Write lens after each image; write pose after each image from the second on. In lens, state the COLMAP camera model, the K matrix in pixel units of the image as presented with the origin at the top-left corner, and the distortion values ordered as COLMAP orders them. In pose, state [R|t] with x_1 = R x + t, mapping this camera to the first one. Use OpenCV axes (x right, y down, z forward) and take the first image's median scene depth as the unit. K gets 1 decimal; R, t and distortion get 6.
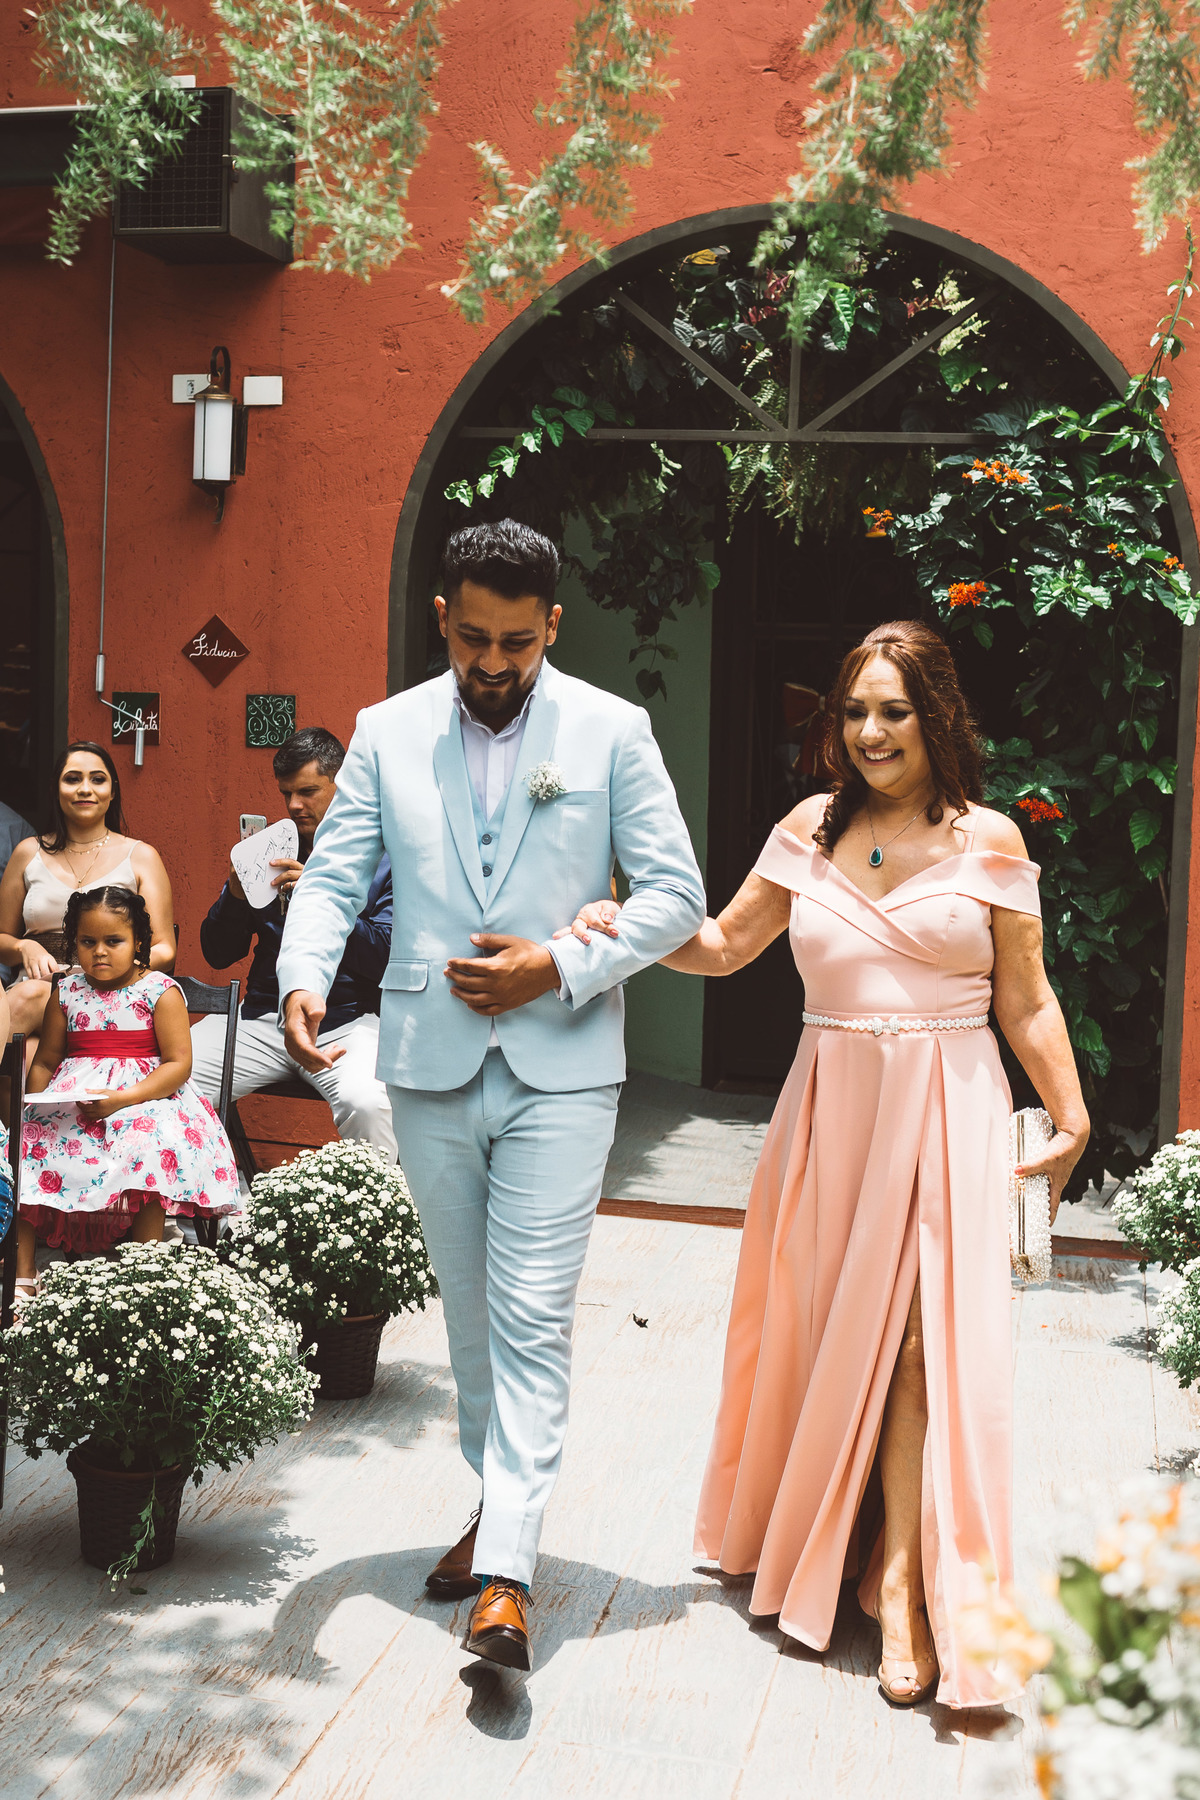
lens RADIAL K [[2468.4, 0, 489.6], [0, 2468.4, 845.5], [0, 0, 1]] dist [-0.089854, 0.071879]
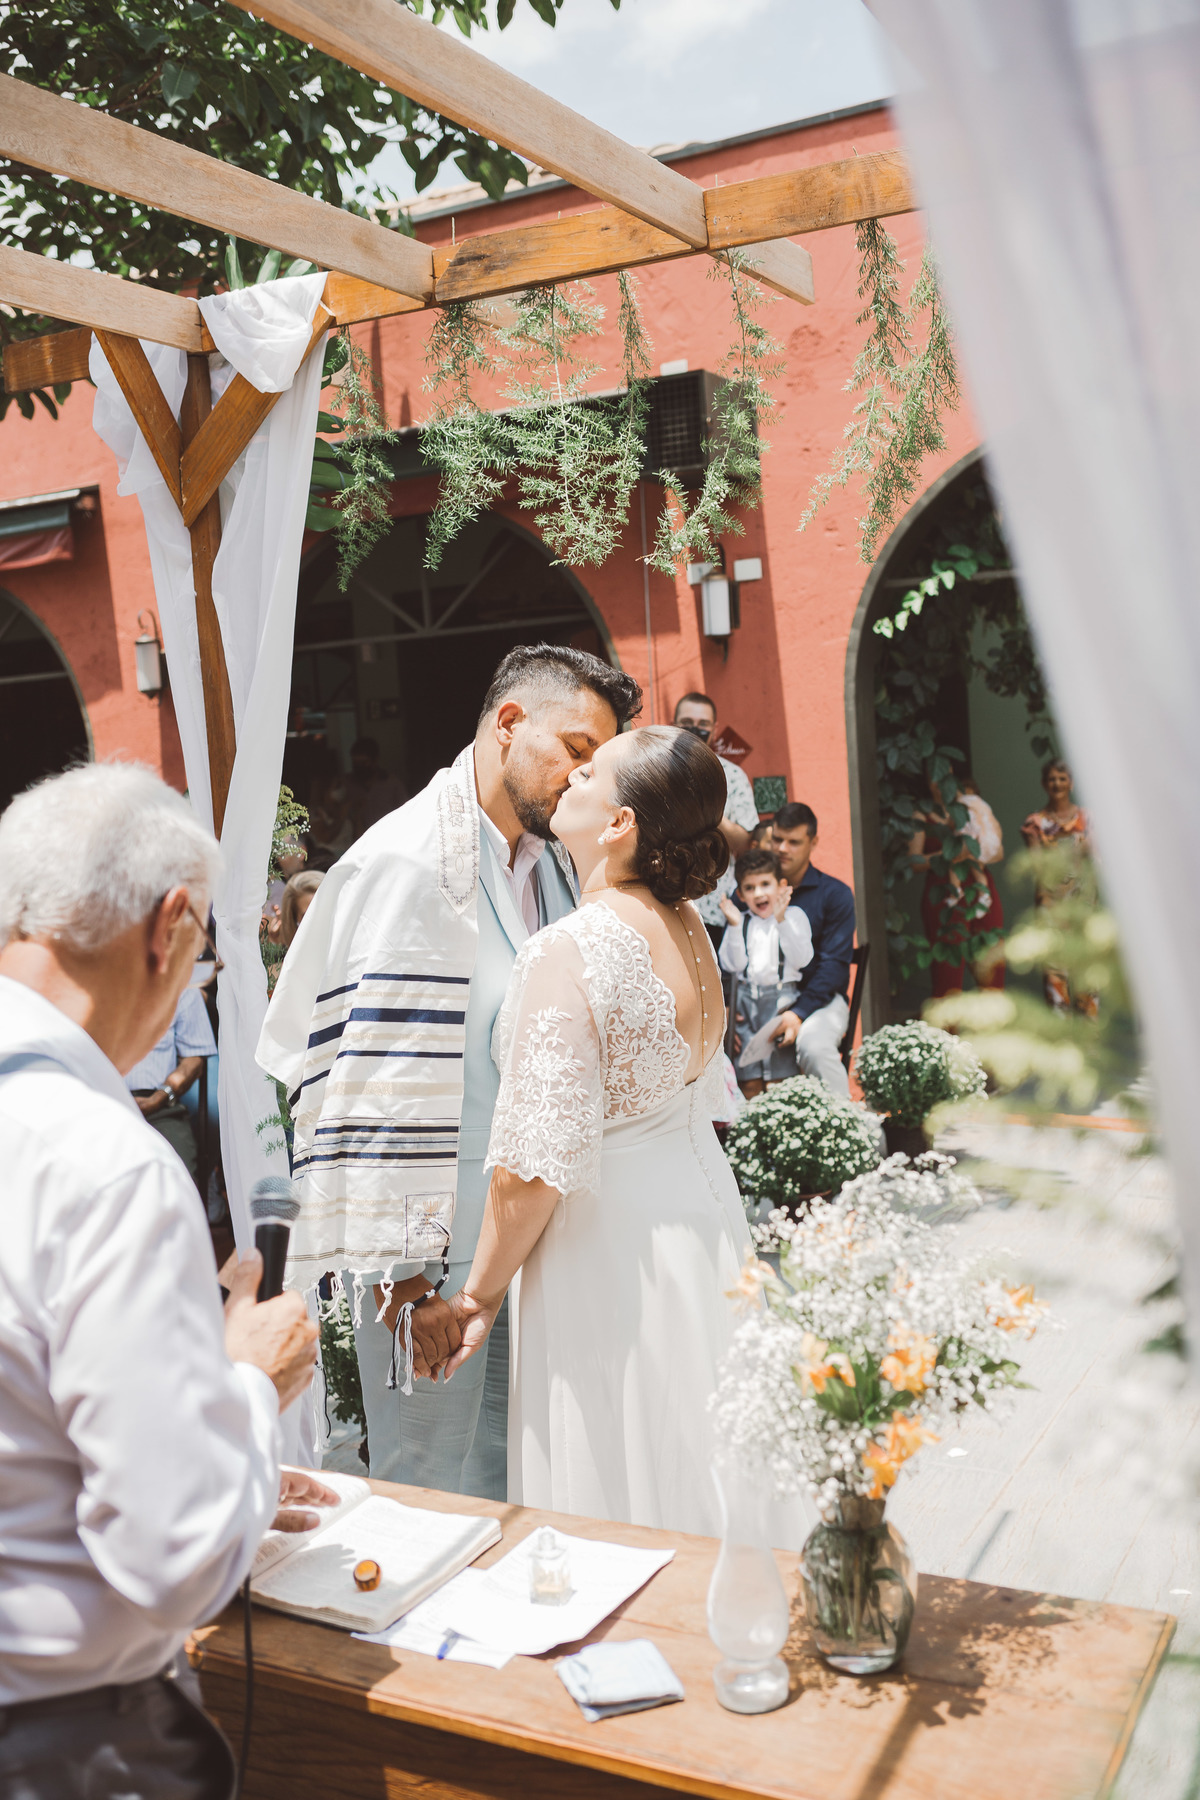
lens RADIAL K [[1842.3, 0, 595.2], [0, 1842.3, 876.8], [0, 0, 1]] dist [-0.056291, 0.024459]
pose [[0.964349, -0.069099, -0.255453, 0.116179], [0.069449, 0.997556, -0.007661, -0.001229], [0.255358, -0.010354, 0.966791, -0.108116]]
